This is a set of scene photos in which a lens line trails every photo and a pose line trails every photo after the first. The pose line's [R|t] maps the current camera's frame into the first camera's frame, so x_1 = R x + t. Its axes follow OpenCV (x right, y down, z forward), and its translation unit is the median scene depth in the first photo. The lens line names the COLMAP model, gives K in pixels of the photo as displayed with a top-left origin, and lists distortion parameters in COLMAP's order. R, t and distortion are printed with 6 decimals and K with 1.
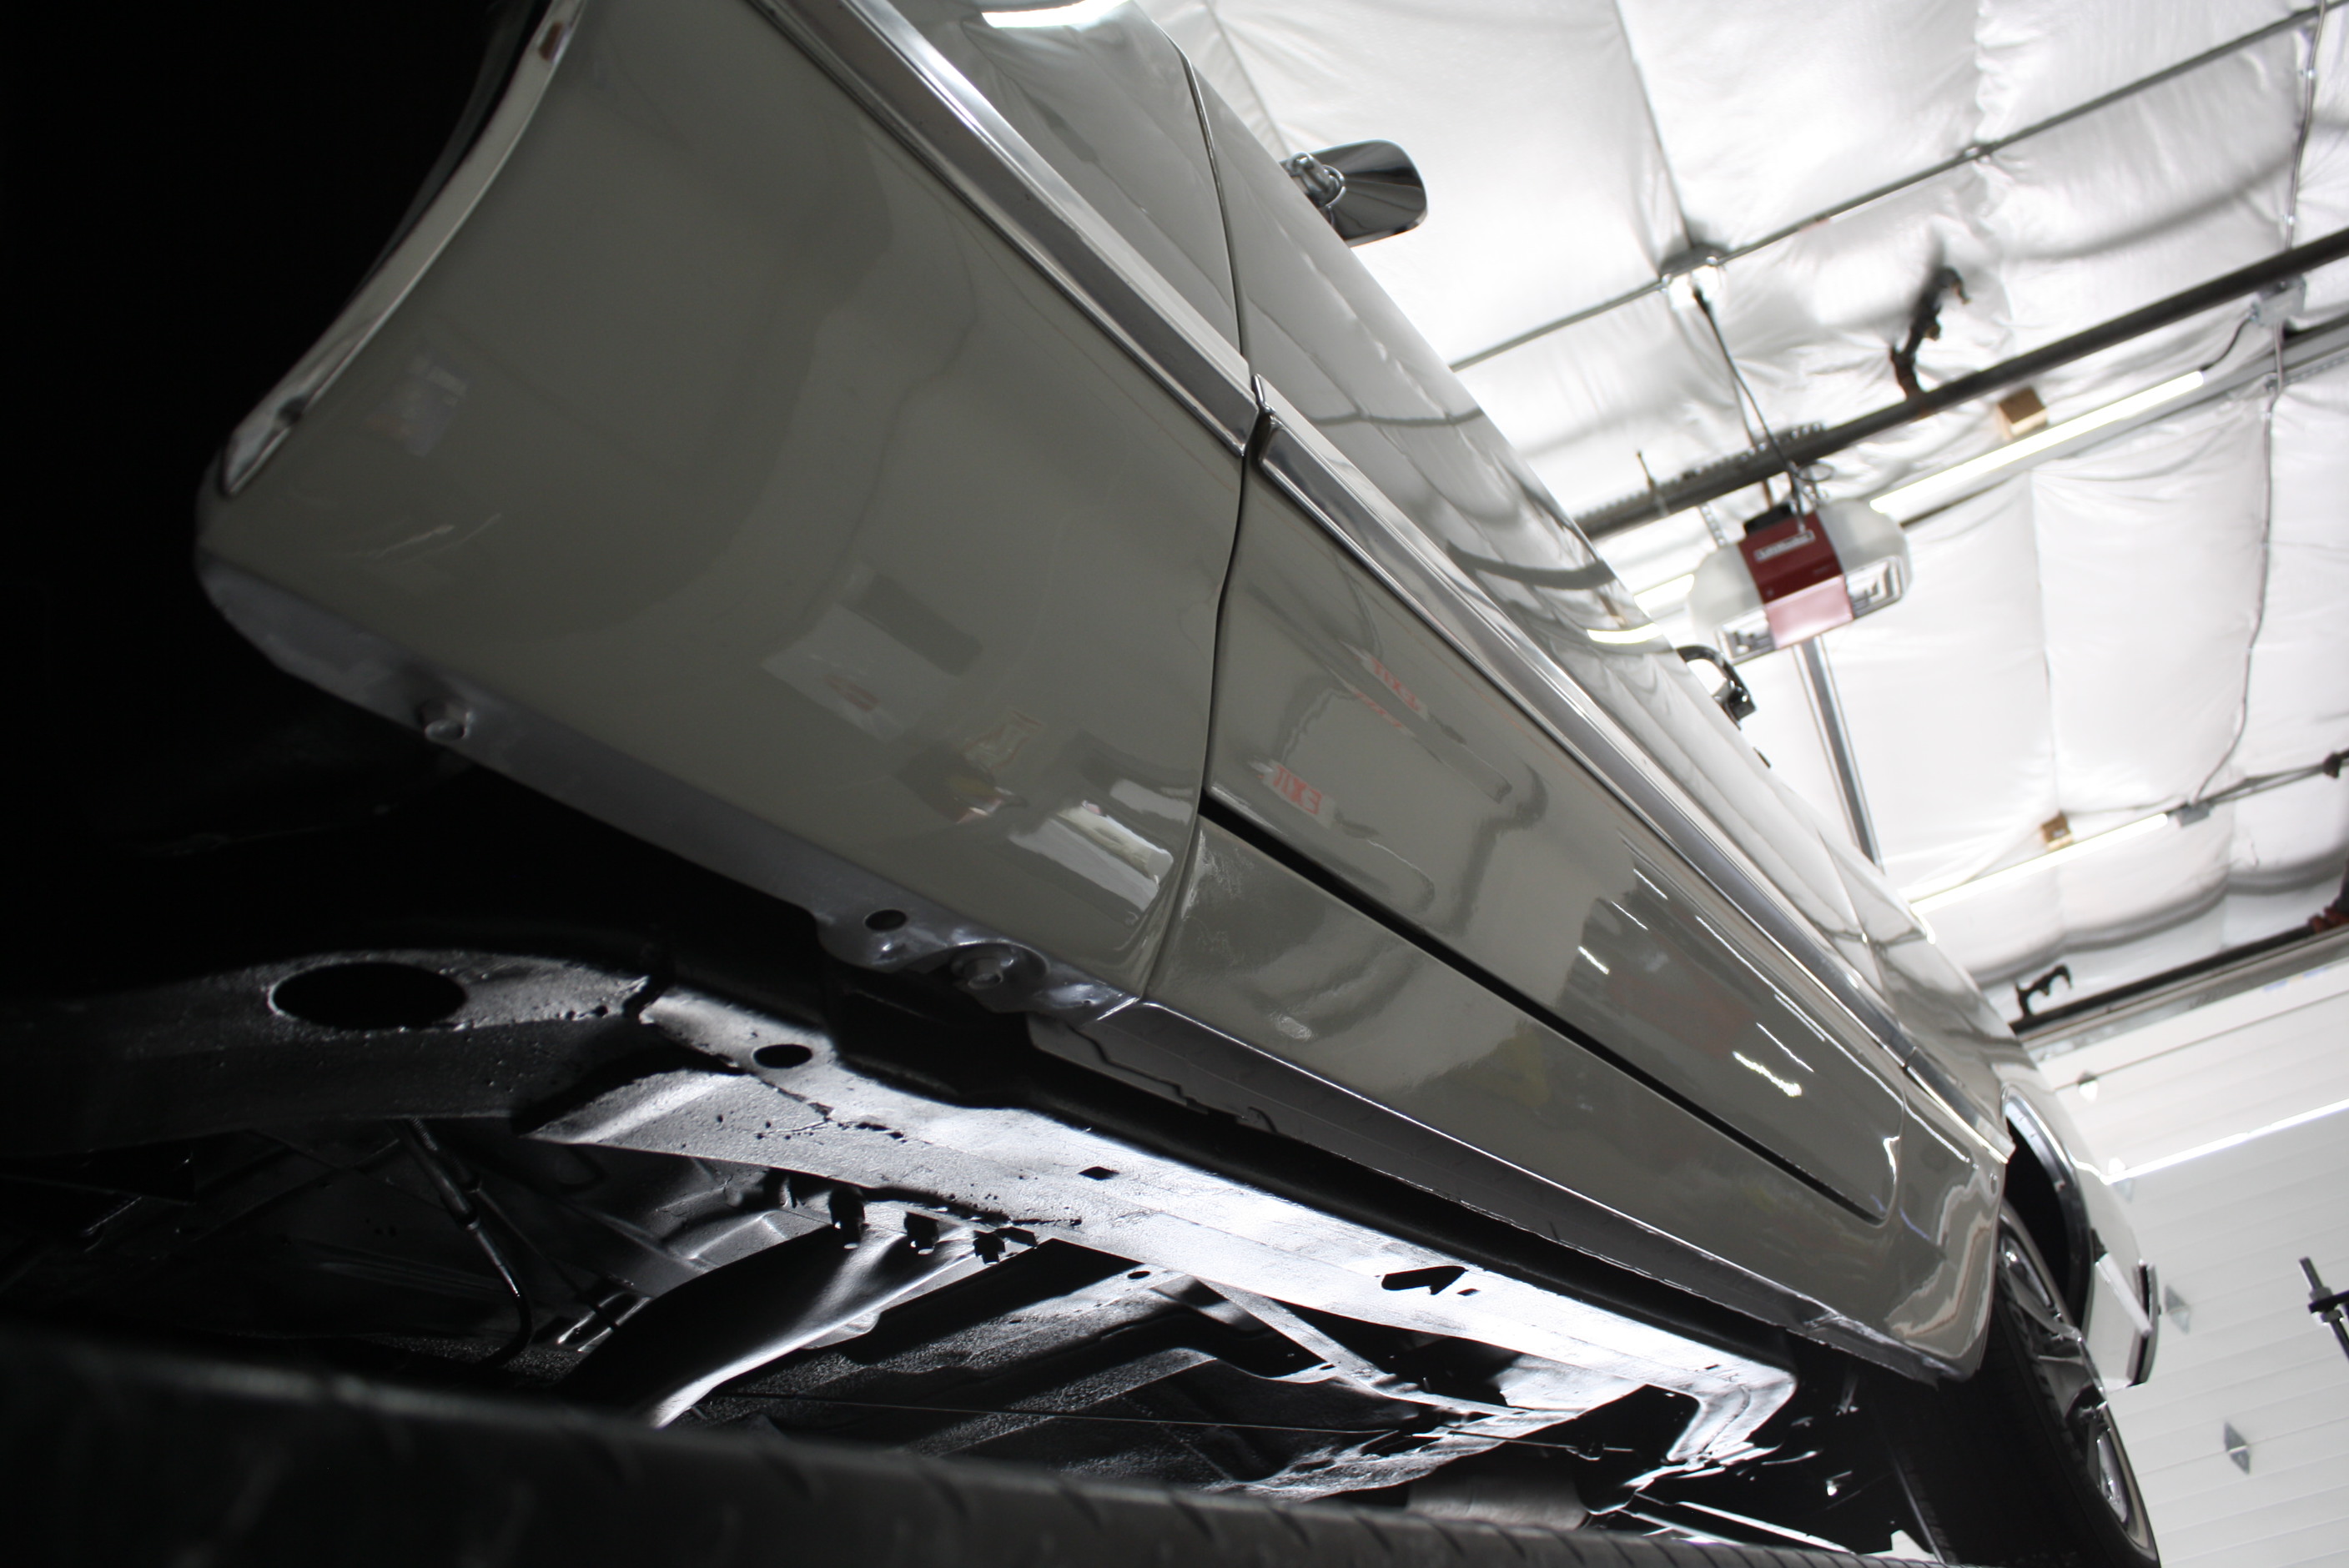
lens RADIAL K [[1911.4, 0, 1174.5], [0, 1911.4, 784.0], [0, 0, 1]] dist [-0.142641, 0.102173]
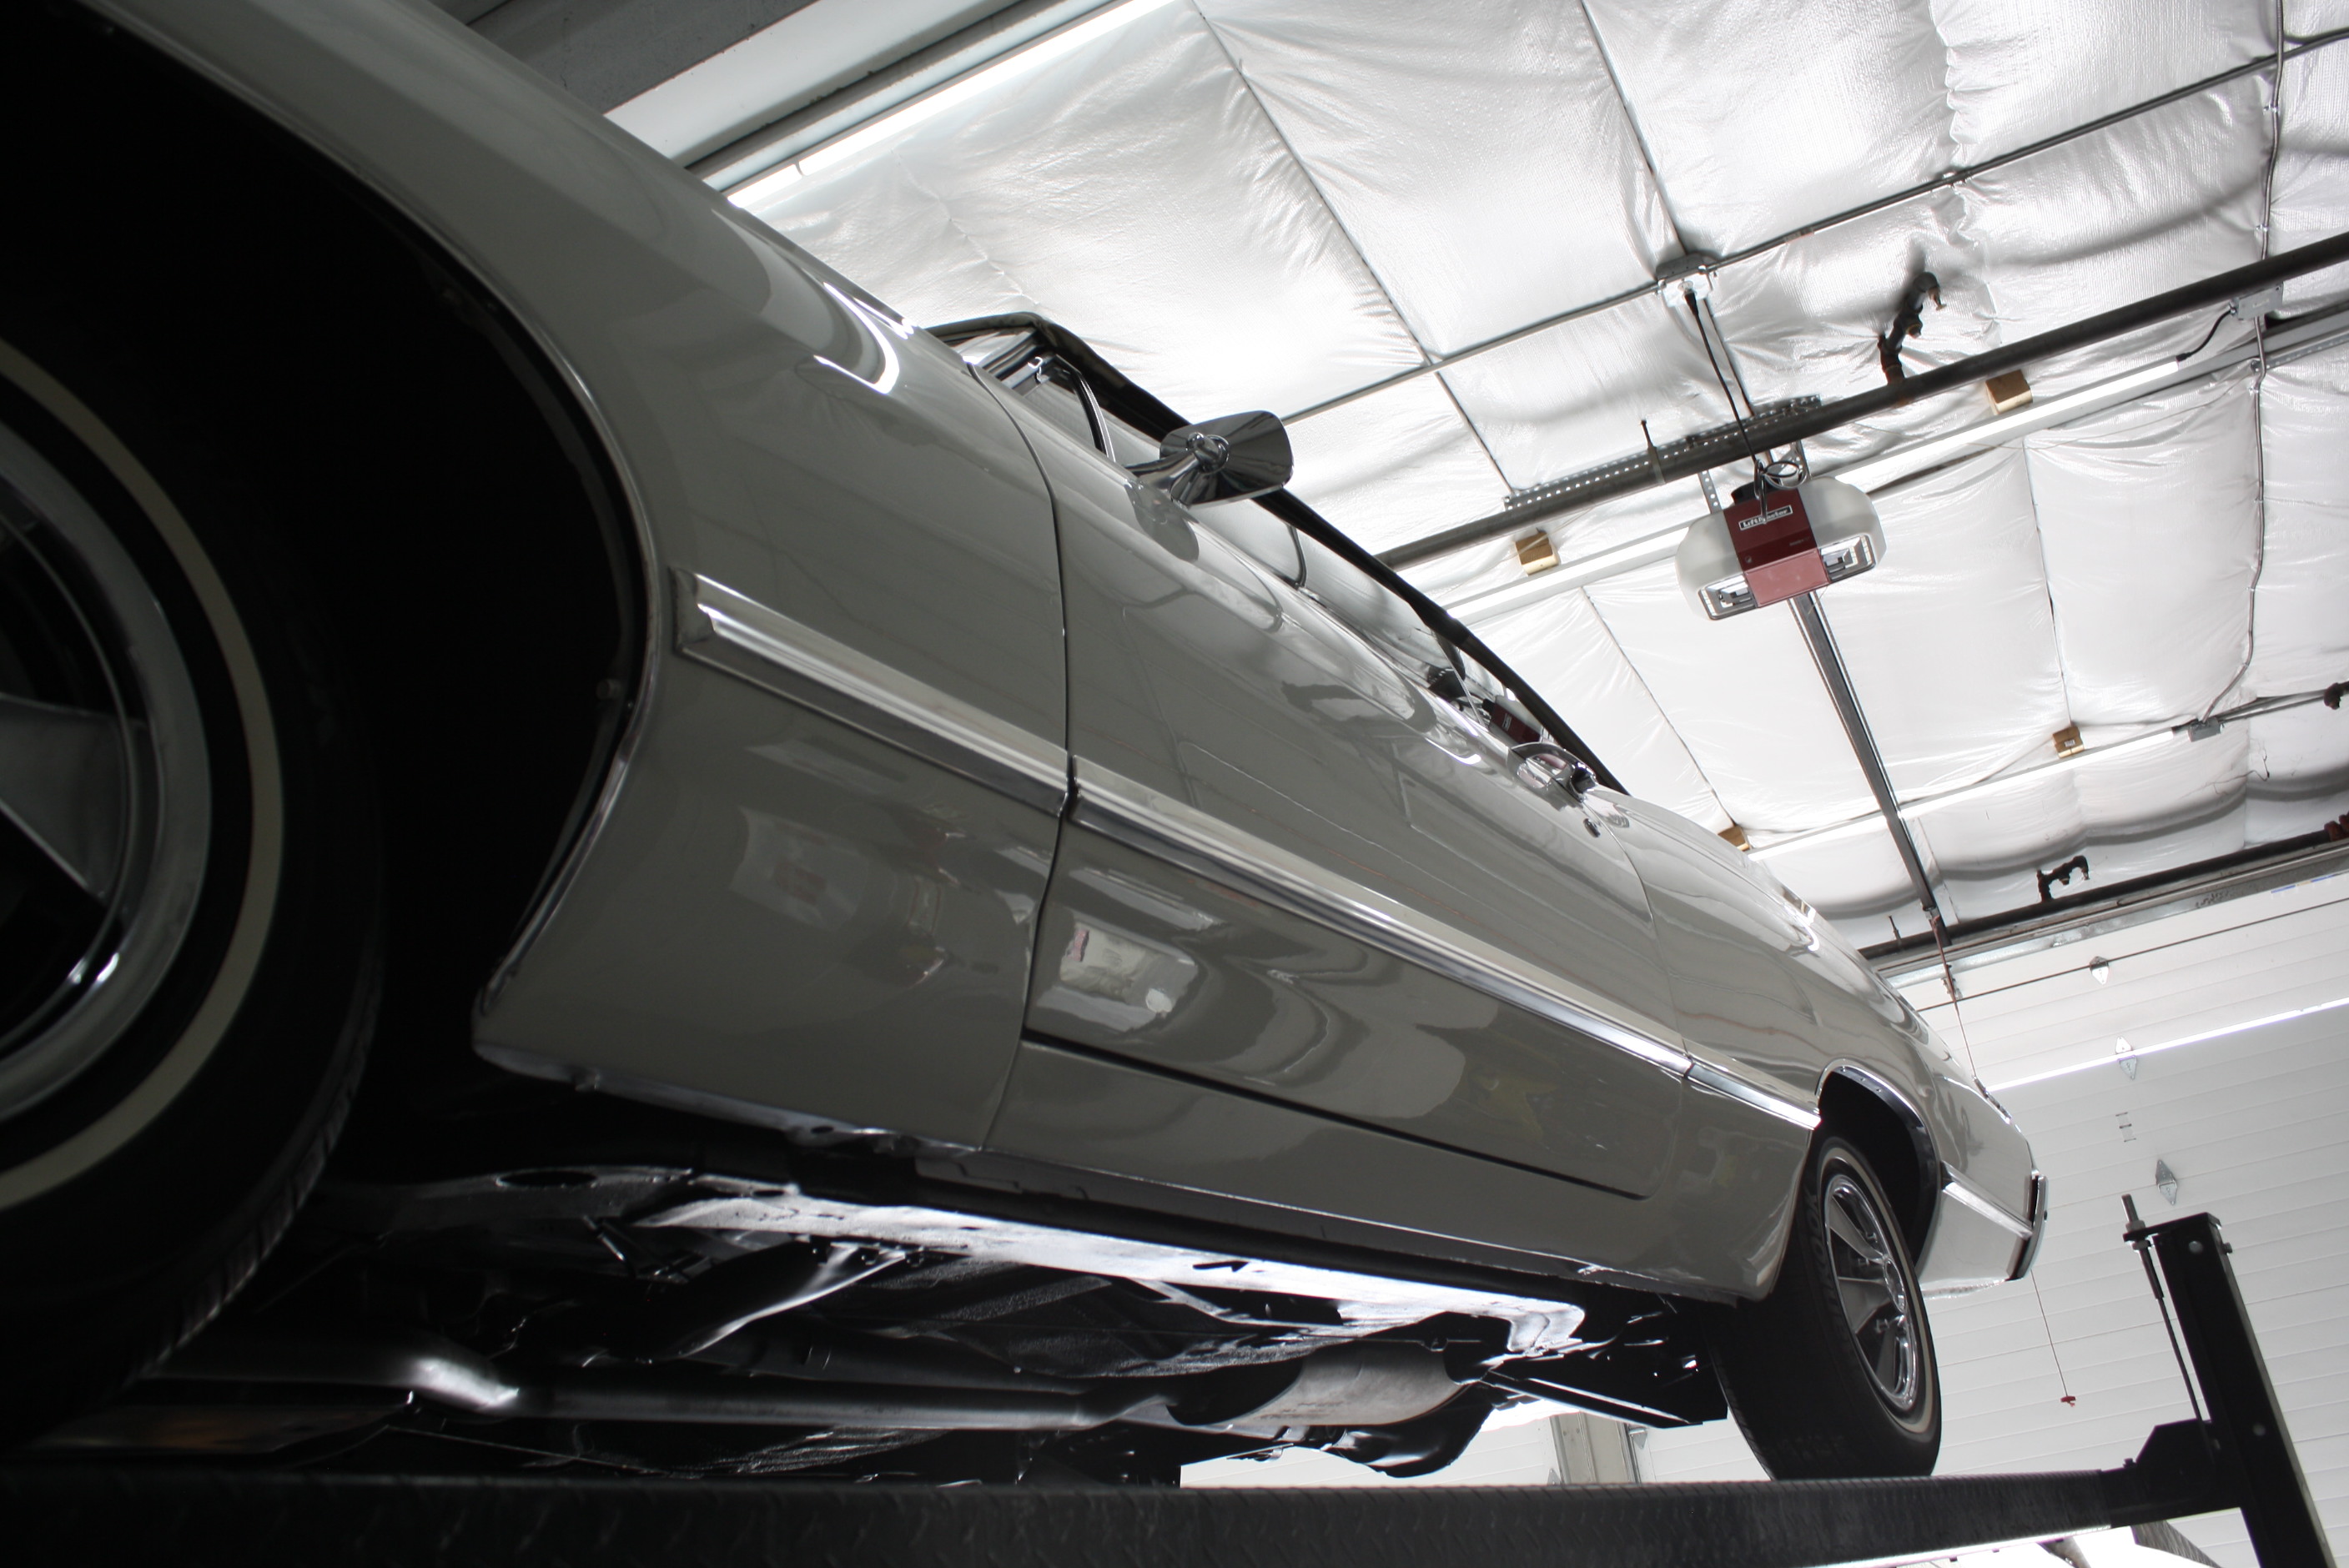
lens RADIAL K [[1911.4, 0, 1174.5], [0, 1911.4, 784.0], [0, 0, 1]] dist [-0.142641, 0.102173]
pose [[0.997463, 0.038389, -0.059950, 0.051668], [-0.031464, 0.993158, 0.112464, -0.086627], [0.063857, -0.110293, 0.991846, -0.136935]]
